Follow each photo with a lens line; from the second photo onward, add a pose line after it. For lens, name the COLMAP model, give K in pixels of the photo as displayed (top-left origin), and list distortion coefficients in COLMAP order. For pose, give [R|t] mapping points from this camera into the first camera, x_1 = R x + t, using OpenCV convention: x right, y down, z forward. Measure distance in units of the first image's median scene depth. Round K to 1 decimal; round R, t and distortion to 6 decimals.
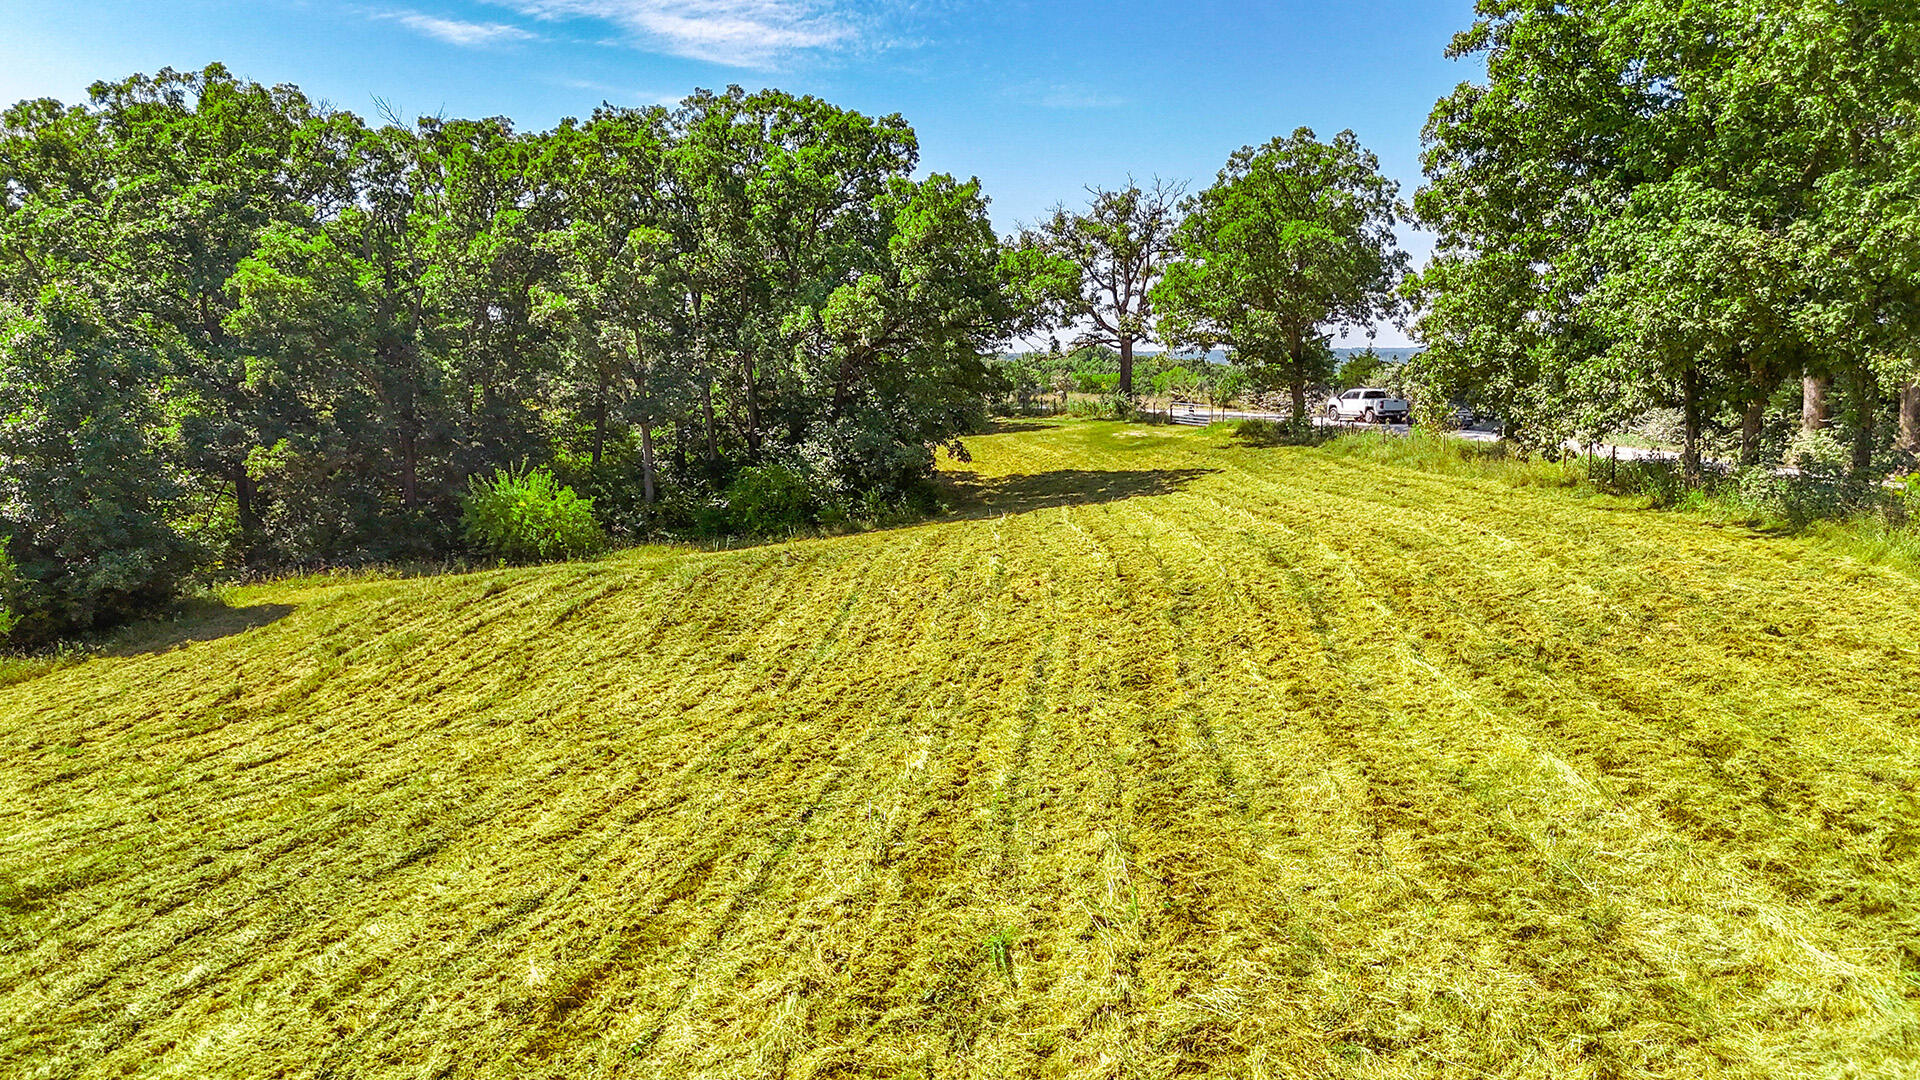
lens RADIAL K [[1422.2, 0, 967.9], [0, 1422.2, 542.5], [0, 0, 1]] dist [0.084877, -0.053766]
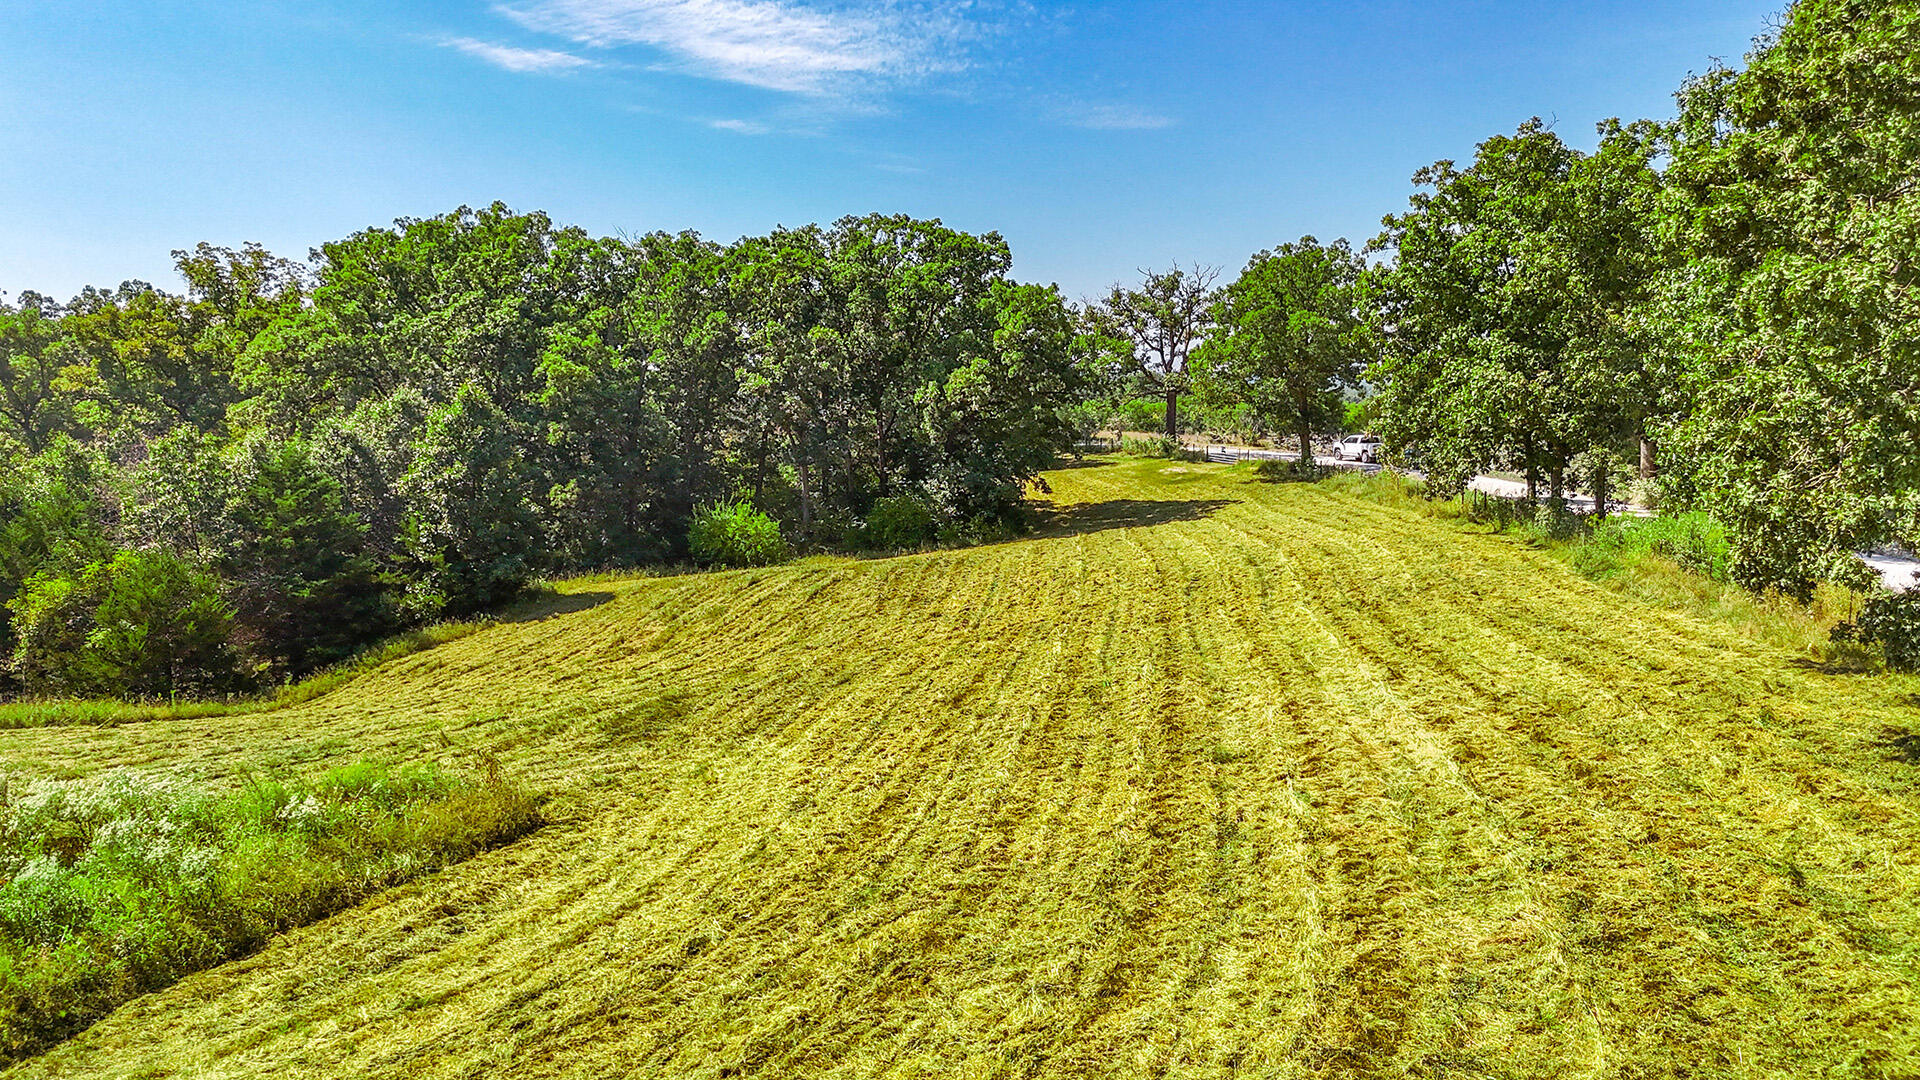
lens RADIAL K [[1422.2, 0, 958.9], [0, 1422.2, 534.9], [0, 0, 1]] dist [0.084877, -0.053766]
pose [[0.999089, 0.004784, -0.042401, -0.027497], [-0.005589, 0.999806, -0.018909, 0.006948], [0.042302, 0.019128, 0.998922, -0.335615]]
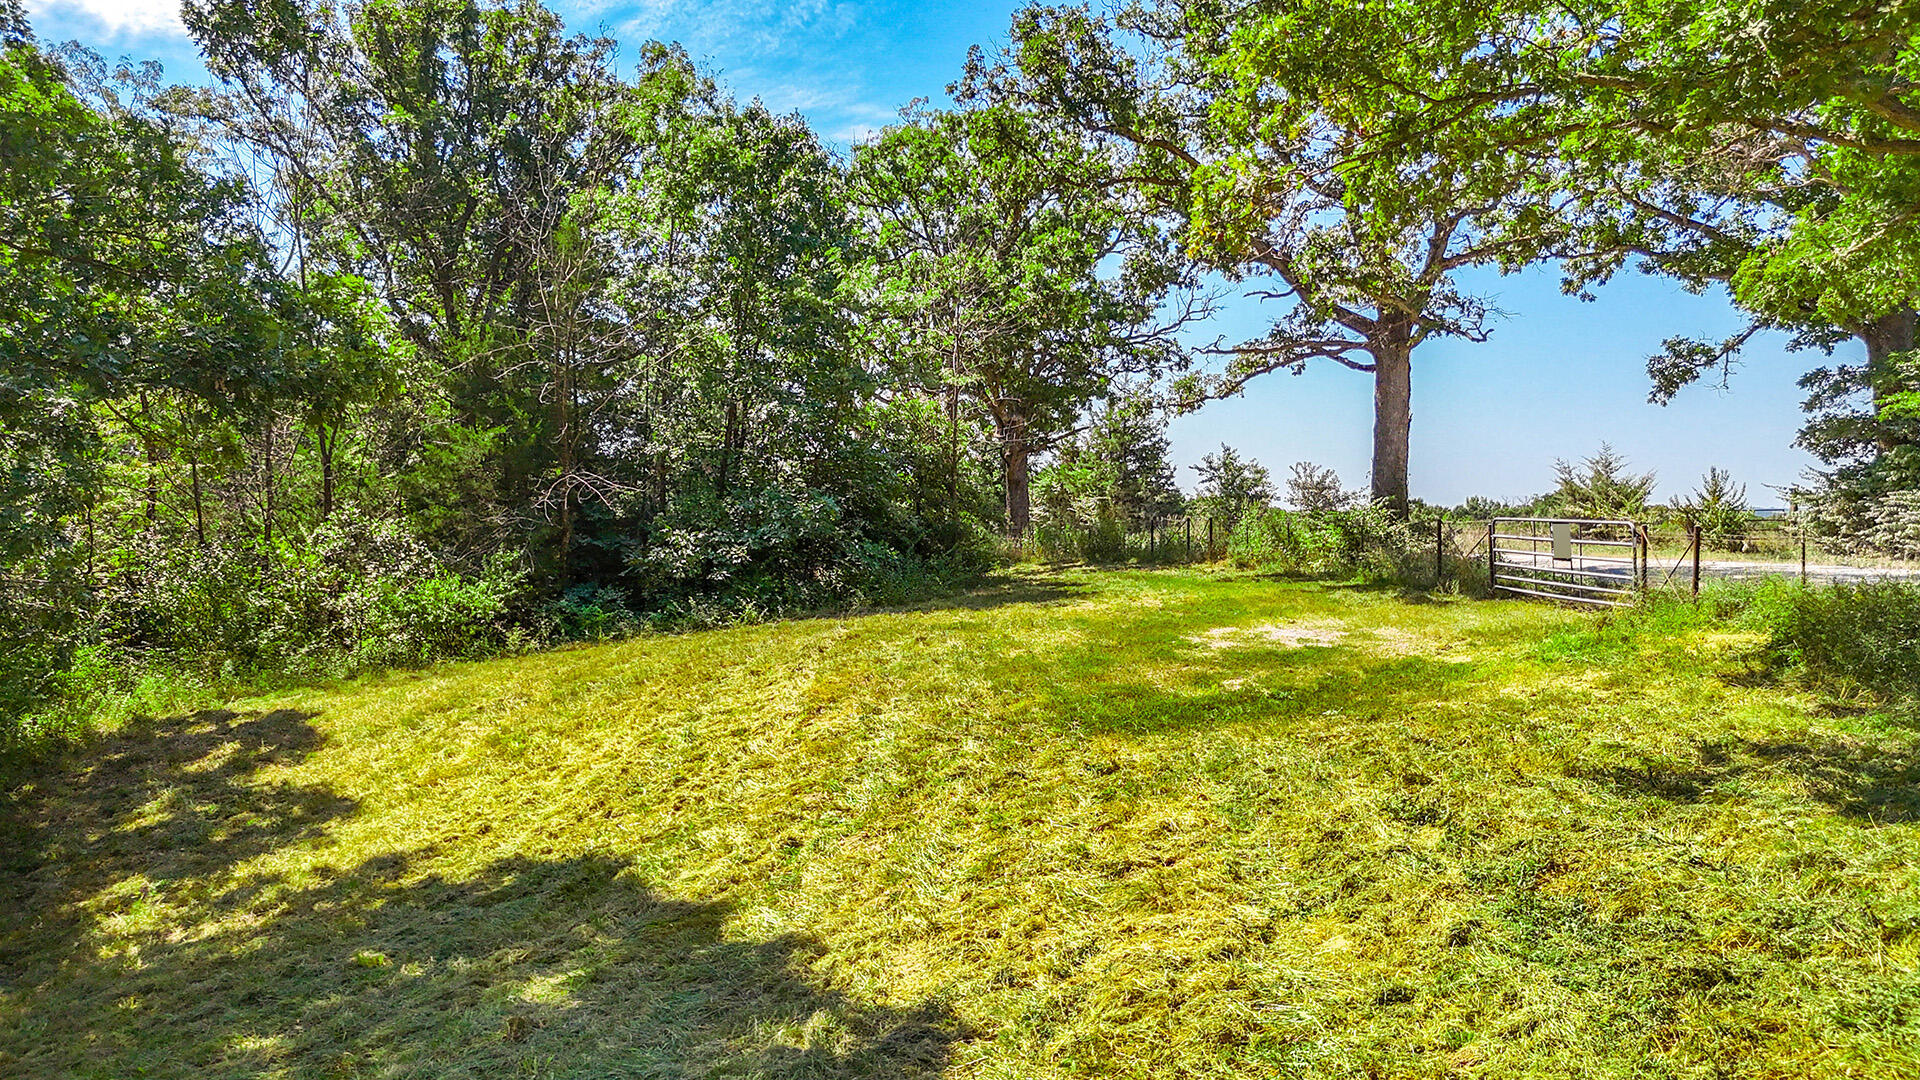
lens RADIAL K [[1422.2, 0, 965.4], [0, 1422.2, 548.8], [0, 0, 1]] dist [0.084877, -0.053766]
pose [[0.947223, 0.004619, -0.320543, 0.187032], [-0.039179, 0.994069, -0.101451, -0.083711], [0.318173, 0.108655, 0.941786, 0.984437]]
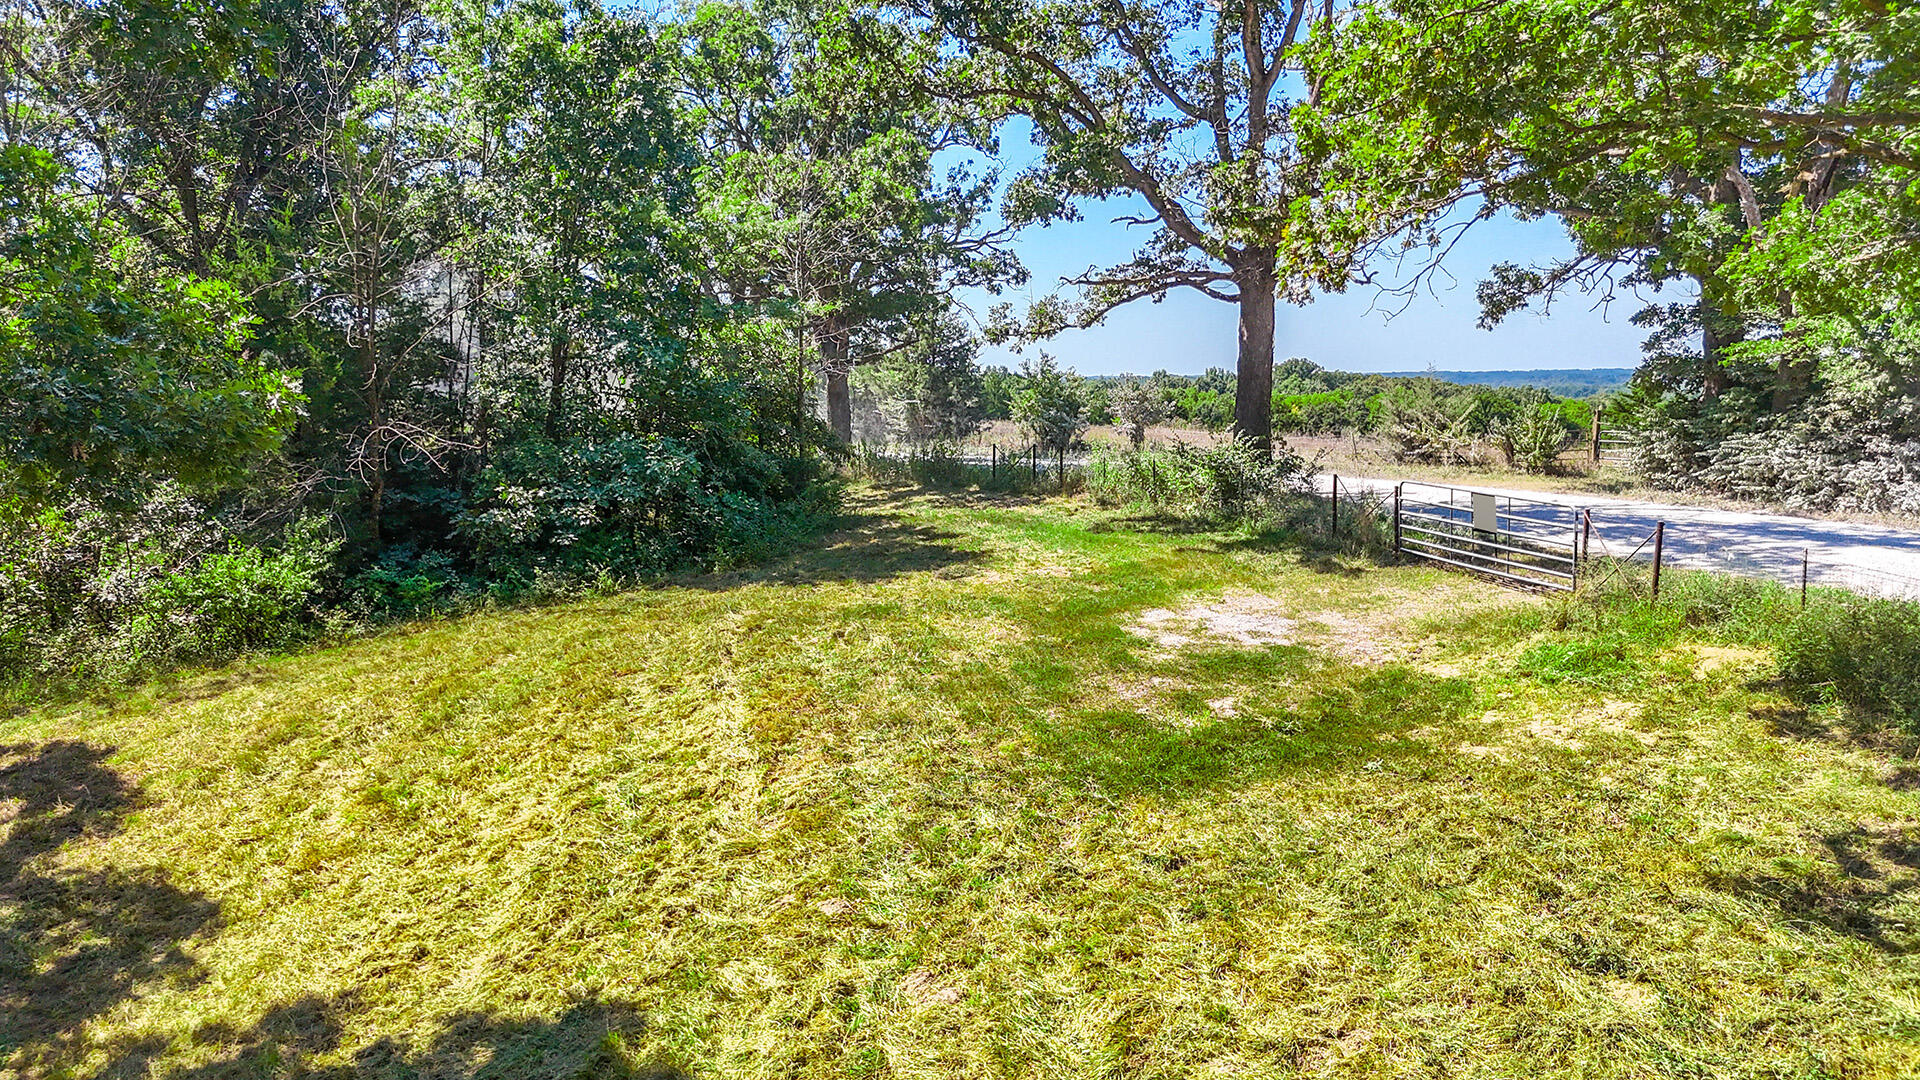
lens RADIAL K [[1422.2, 0, 956.3], [0, 1422.2, 540.9], [0, 0, 1]] dist [0.084877, -0.053766]
pose [[0.988848, 0.014119, -0.148258, 0.139173], [-0.016382, 0.999767, -0.014056, -0.112736], [0.148025, 0.016328, 0.988849, 1.000957]]
